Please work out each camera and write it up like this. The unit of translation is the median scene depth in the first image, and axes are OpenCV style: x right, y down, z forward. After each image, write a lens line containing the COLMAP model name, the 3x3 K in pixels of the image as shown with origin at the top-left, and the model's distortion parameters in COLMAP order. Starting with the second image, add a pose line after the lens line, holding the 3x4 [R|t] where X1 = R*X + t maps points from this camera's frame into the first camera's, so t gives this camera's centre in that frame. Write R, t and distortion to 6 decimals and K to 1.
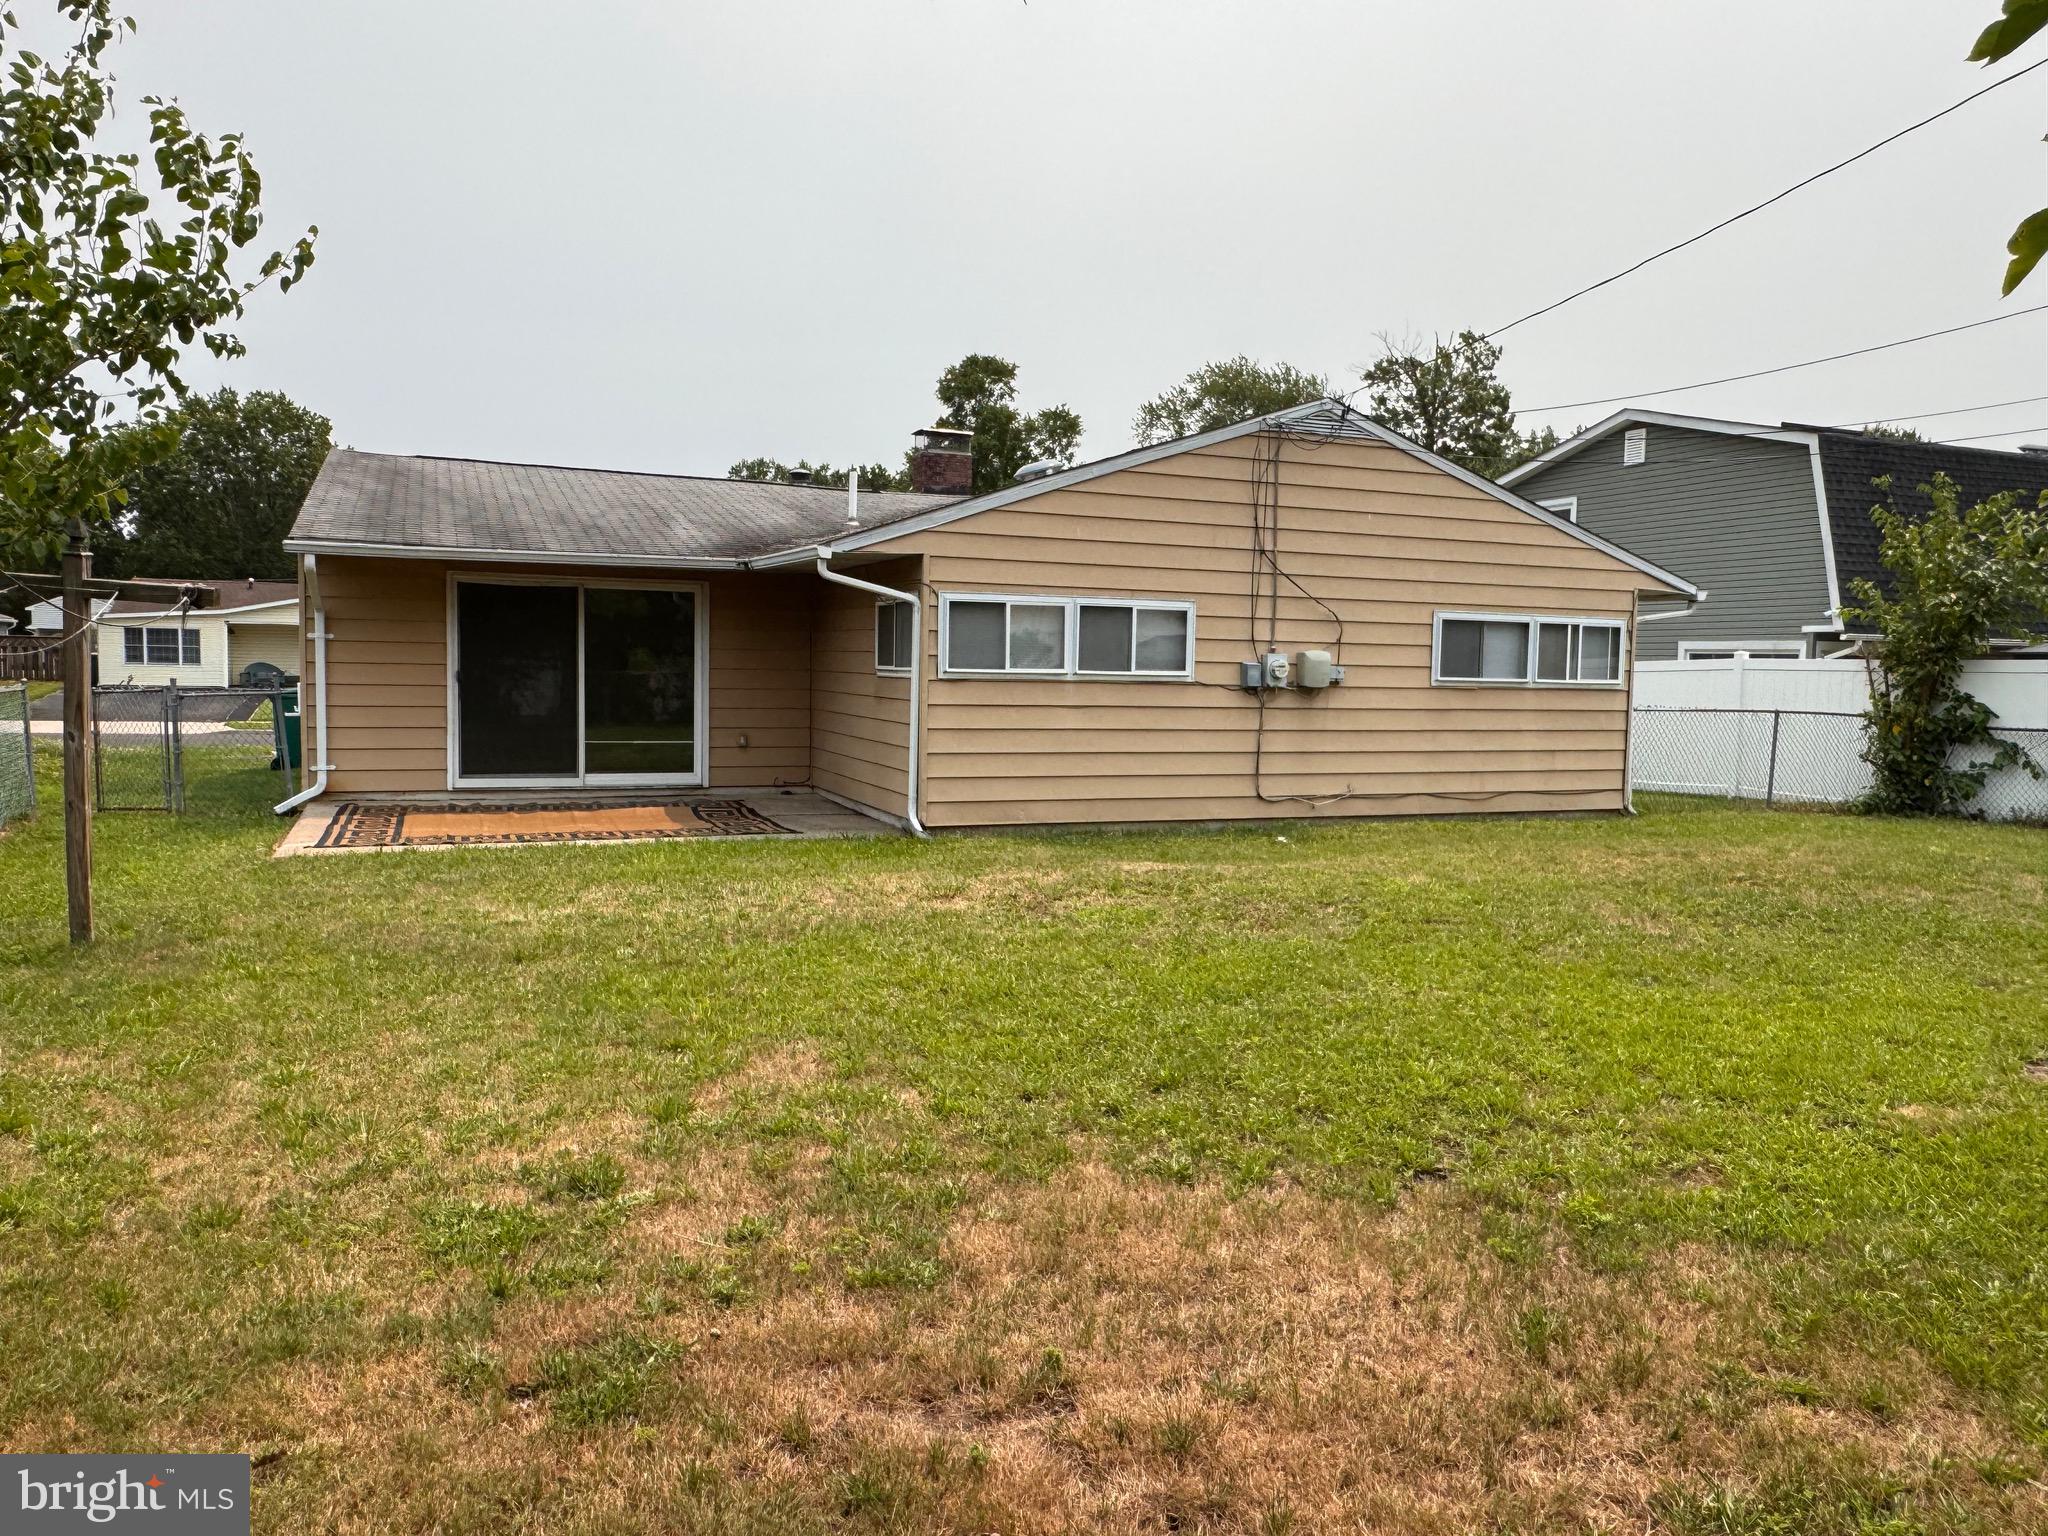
lens RADIAL K [[1419.4, 0, 1008.2], [0, 1419.4, 765.6], [0, 0, 1]] dist [-0.001929, 0.000508]
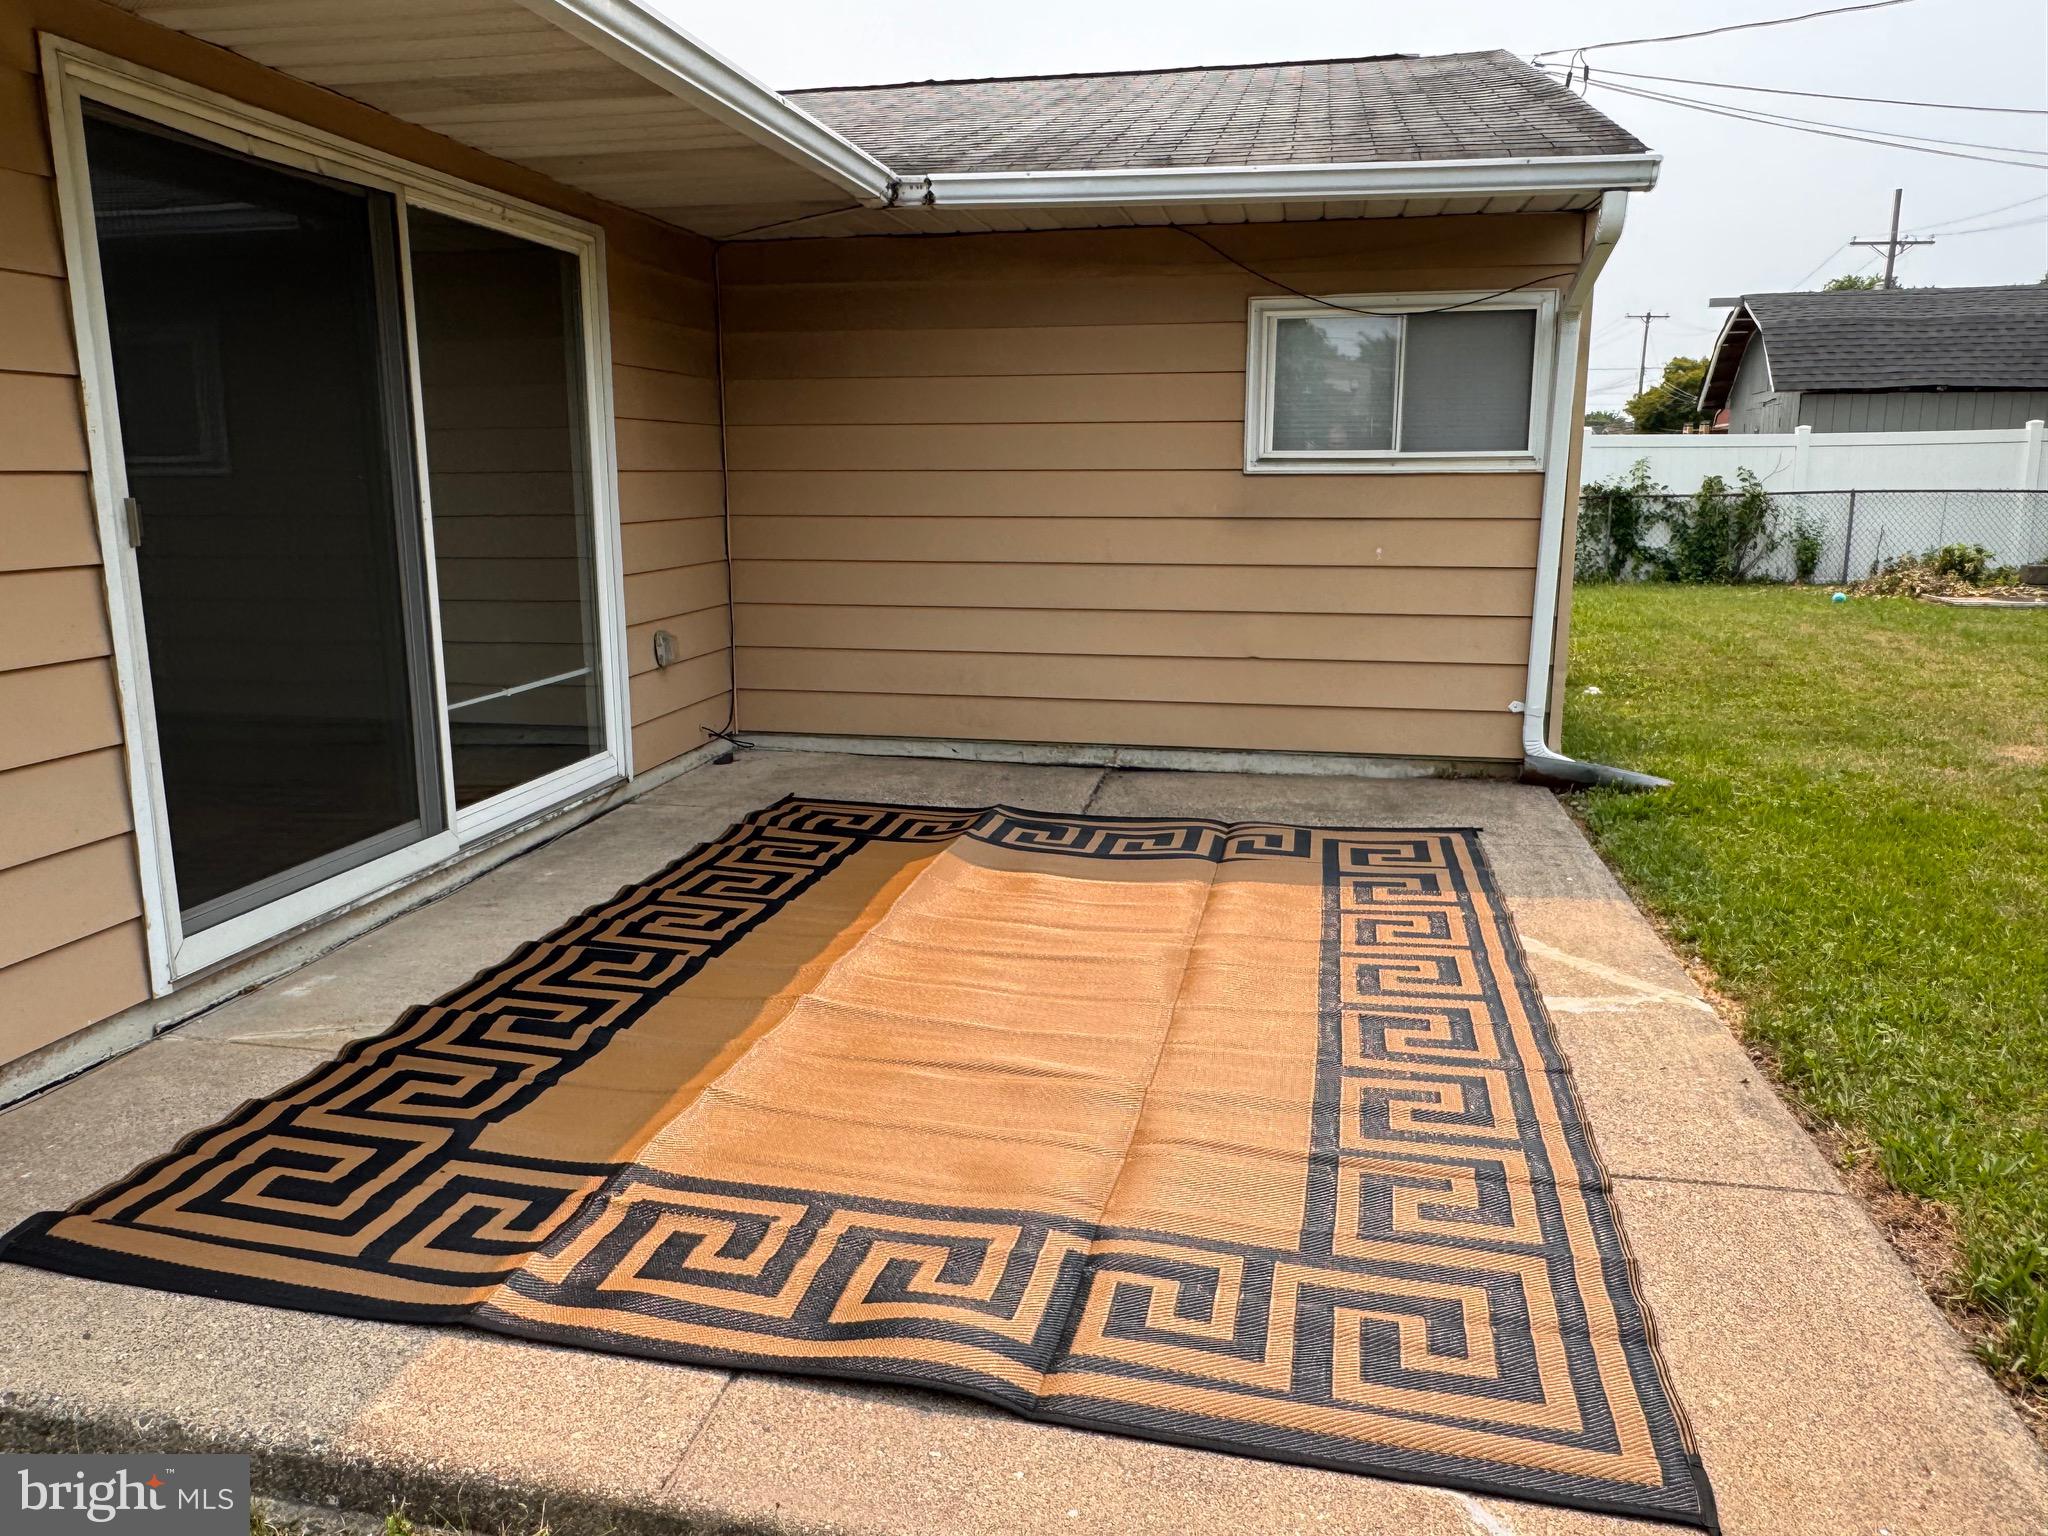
lens RADIAL K [[1419.4, 0, 1008.2], [0, 1419.4, 765.6], [0, 0, 1]] dist [-0.001929, 0.000508]
pose [[0.567949, -0.189082, 0.801051, -0.489899], [0.074485, 0.981069, 0.178763, -0.053528], [-0.819686, -0.041862, 0.571281, 0.727792]]
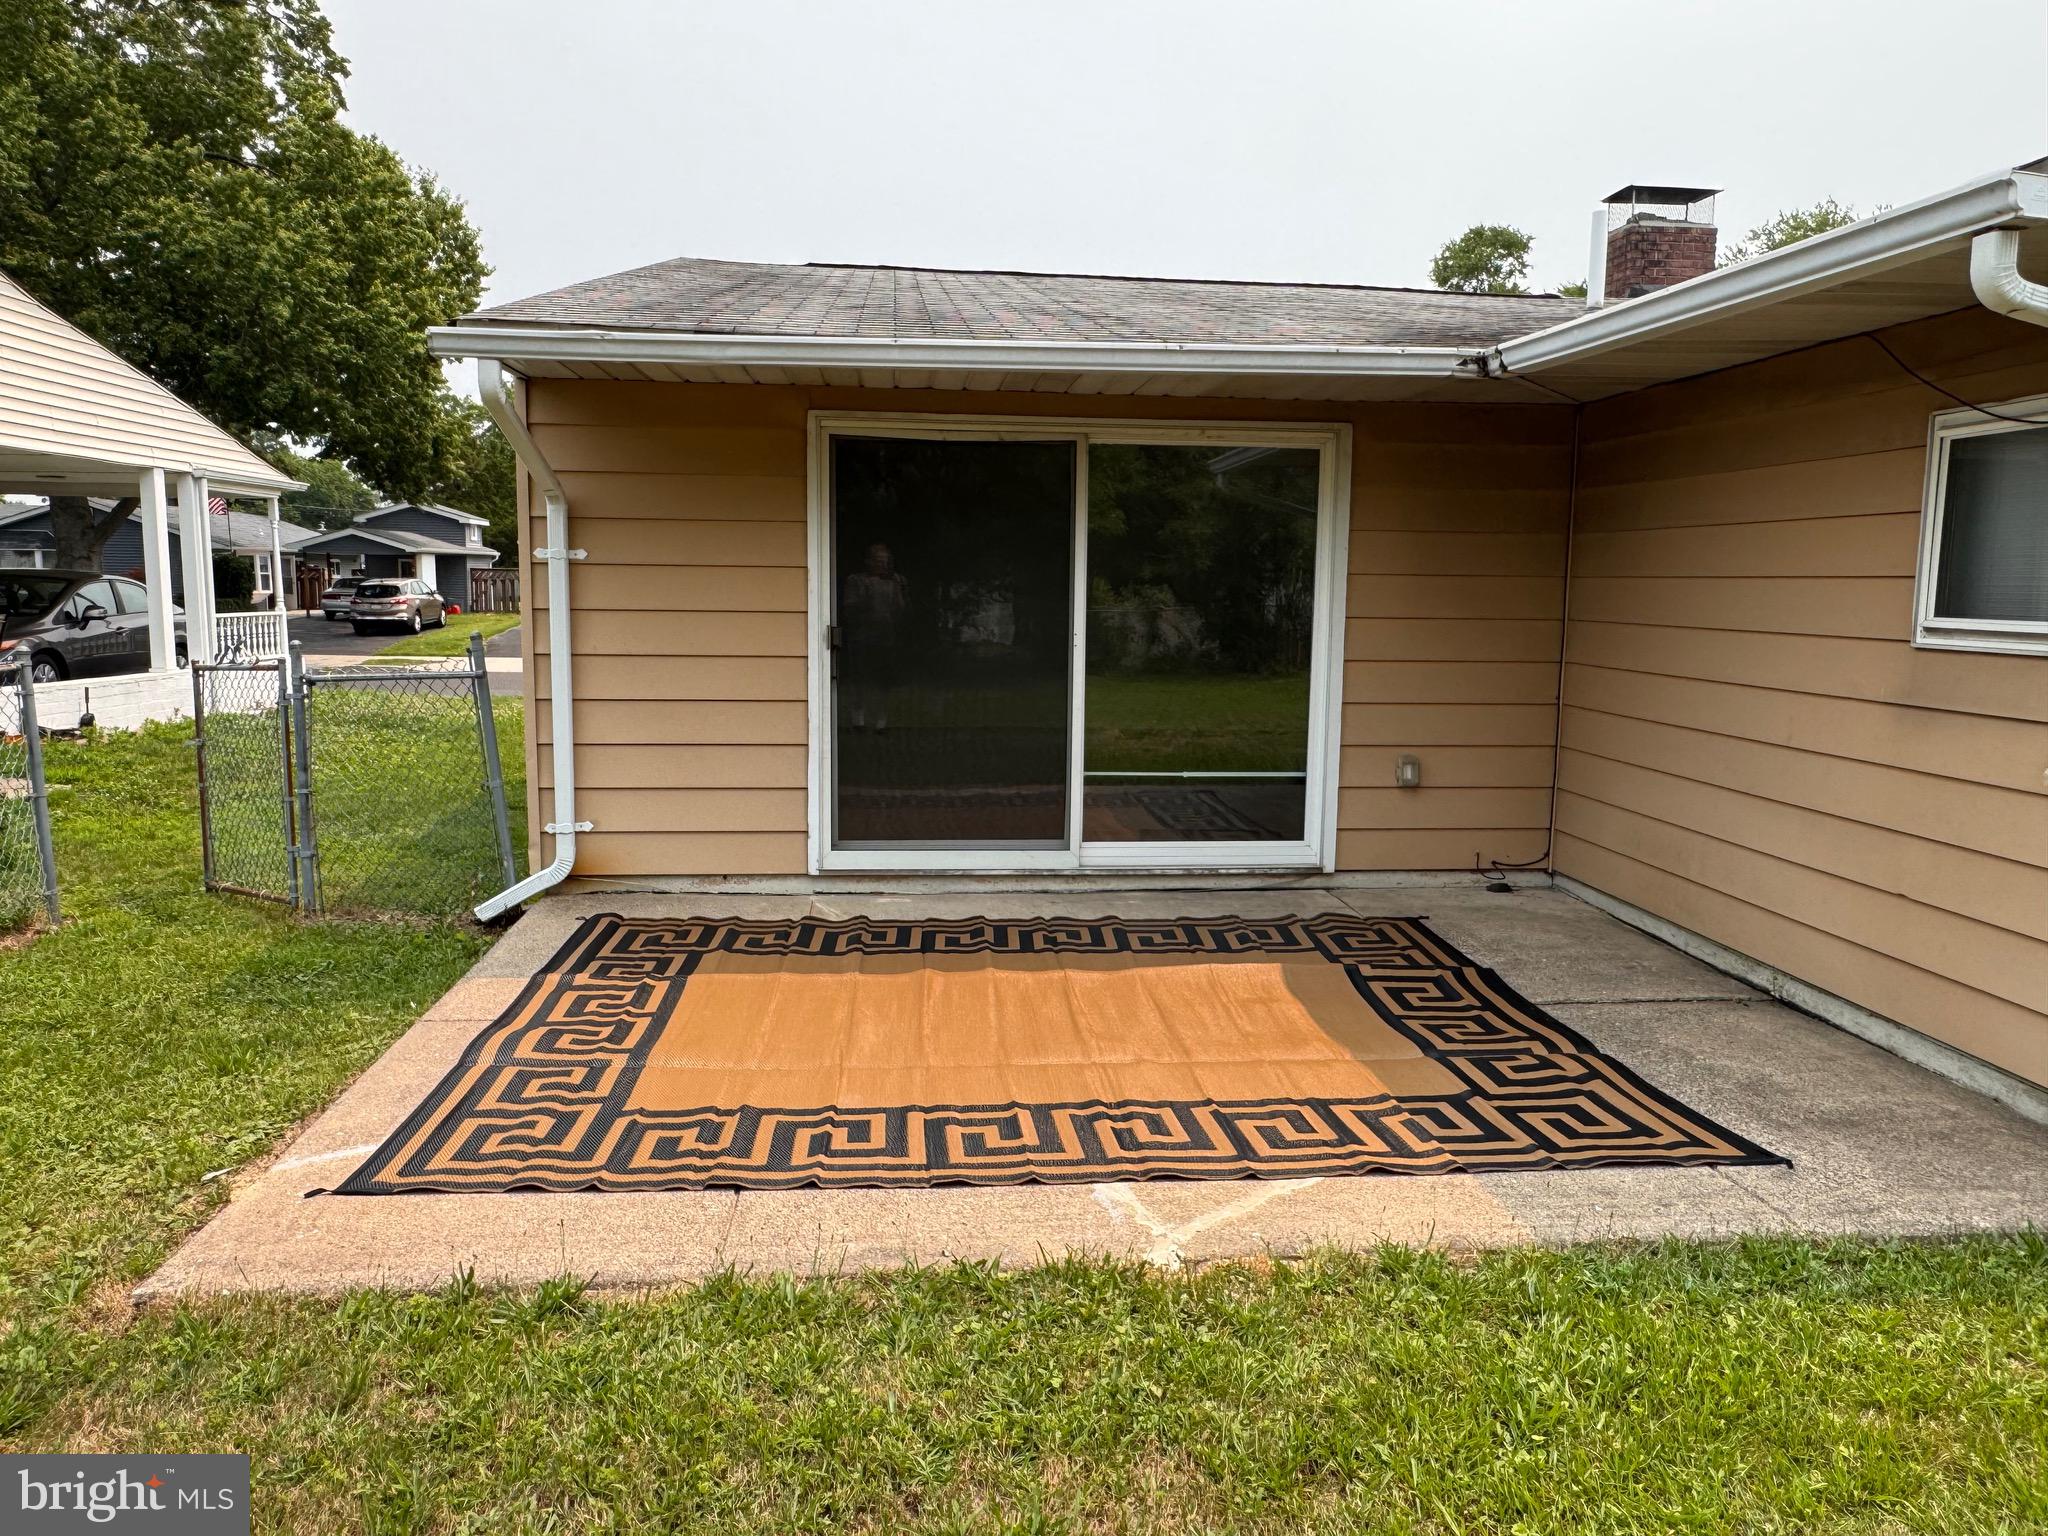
lens RADIAL K [[1419.4, 0, 1008.2], [0, 1419.4, 765.6], [0, 0, 1]] dist [-0.001929, 0.000508]
pose [[0.953795, 0.030686, -0.298888, -0.184443], [-0.015219, 0.998428, 0.053942, -0.045566], [0.300073, -0.046901, 0.952762, 0.553025]]
